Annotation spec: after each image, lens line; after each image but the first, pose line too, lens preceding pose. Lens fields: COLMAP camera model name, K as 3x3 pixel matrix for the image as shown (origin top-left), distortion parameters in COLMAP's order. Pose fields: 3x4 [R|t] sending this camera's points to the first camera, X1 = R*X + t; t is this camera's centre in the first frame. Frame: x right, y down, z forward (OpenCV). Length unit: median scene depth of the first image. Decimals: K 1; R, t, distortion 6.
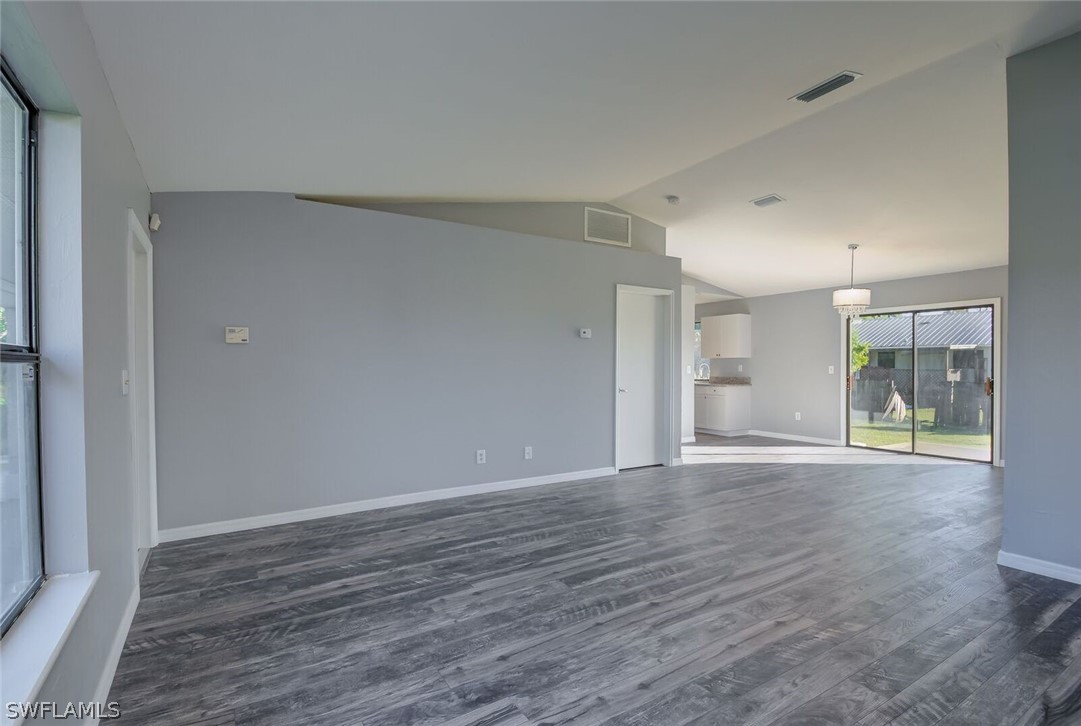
lens RADIAL K [[526.9, 0, 563.6], [0, 526.9, 372.9], [0, 0, 1]] dist [0.002473, -0.000715]
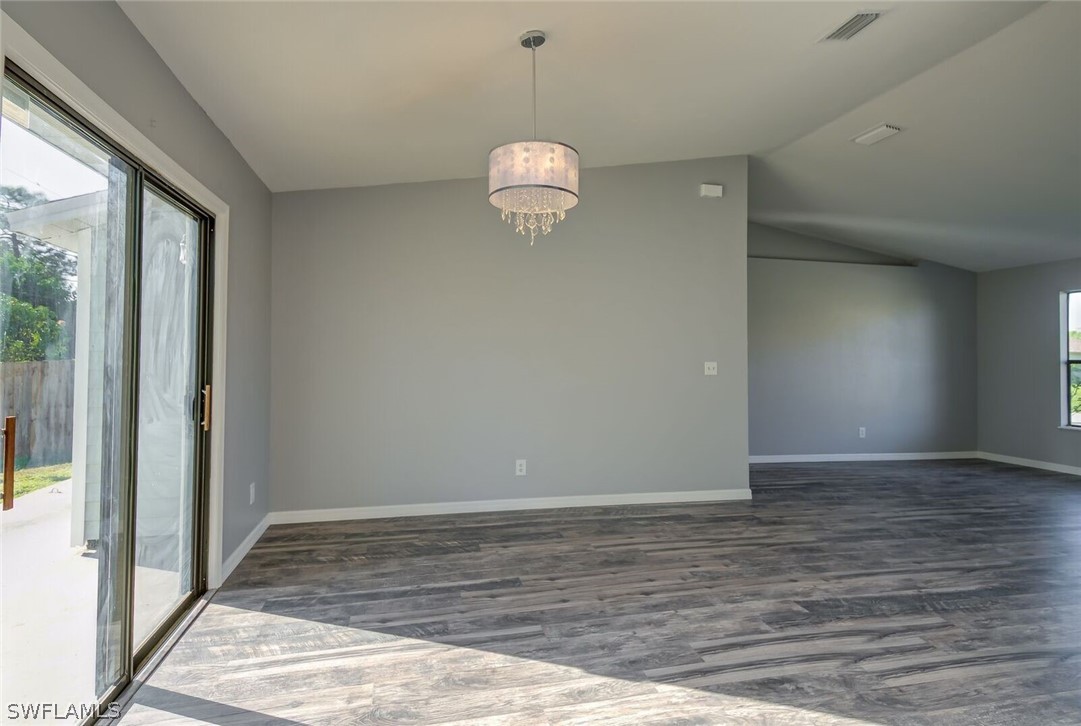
lens RADIAL K [[591.7, 0, 554.7], [0, 591.7, 345.3], [0, 0, 1]] dist [0.028057, -0.000340]
pose [[-0.942050, 0.002818, 0.335459, 0.770690], [0.000071, 0.999966, -0.008201, -0.045912], [-0.335471, -0.007702, -0.942019, 2.699560]]
